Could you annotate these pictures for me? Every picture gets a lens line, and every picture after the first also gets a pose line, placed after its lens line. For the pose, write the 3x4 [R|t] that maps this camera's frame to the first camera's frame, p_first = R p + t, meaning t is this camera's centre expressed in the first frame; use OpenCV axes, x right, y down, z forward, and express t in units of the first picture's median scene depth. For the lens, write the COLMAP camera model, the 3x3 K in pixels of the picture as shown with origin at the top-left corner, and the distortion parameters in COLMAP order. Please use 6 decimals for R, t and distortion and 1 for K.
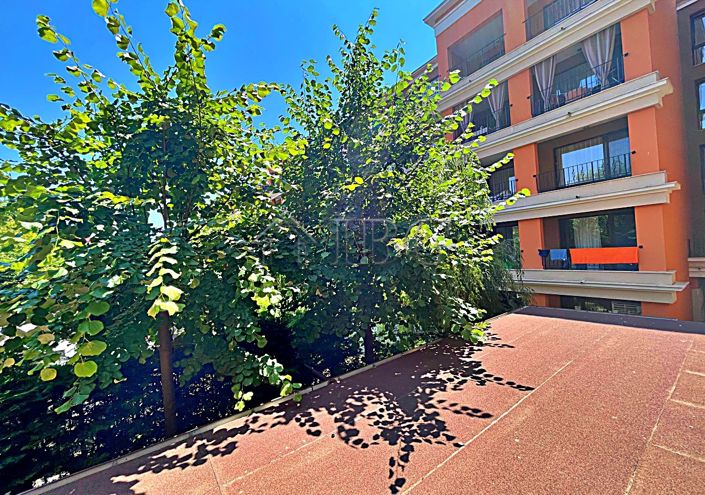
lens RADIAL K [[285.2, 0, 351.7], [0, 285.2, 249.0], [0, 0, 1]] dist [0.001825, 0.000242]
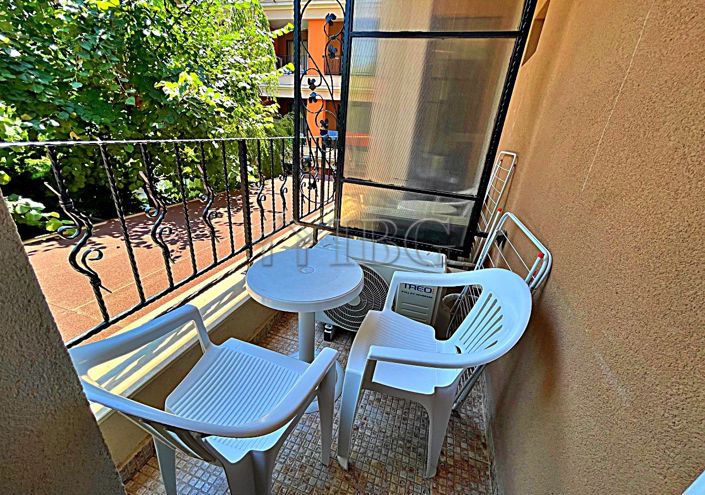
lens RADIAL K [[285.2, 0, 351.7], [0, 285.2, 249.0], [0, 0, 1]] dist [0.001825, 0.000242]
pose [[0.799889, -0.110089, 0.589964, 0.007319], [-0.139498, 0.922002, 0.361183, 0.043797], [-0.583710, -0.371205, 0.722142, -0.324878]]
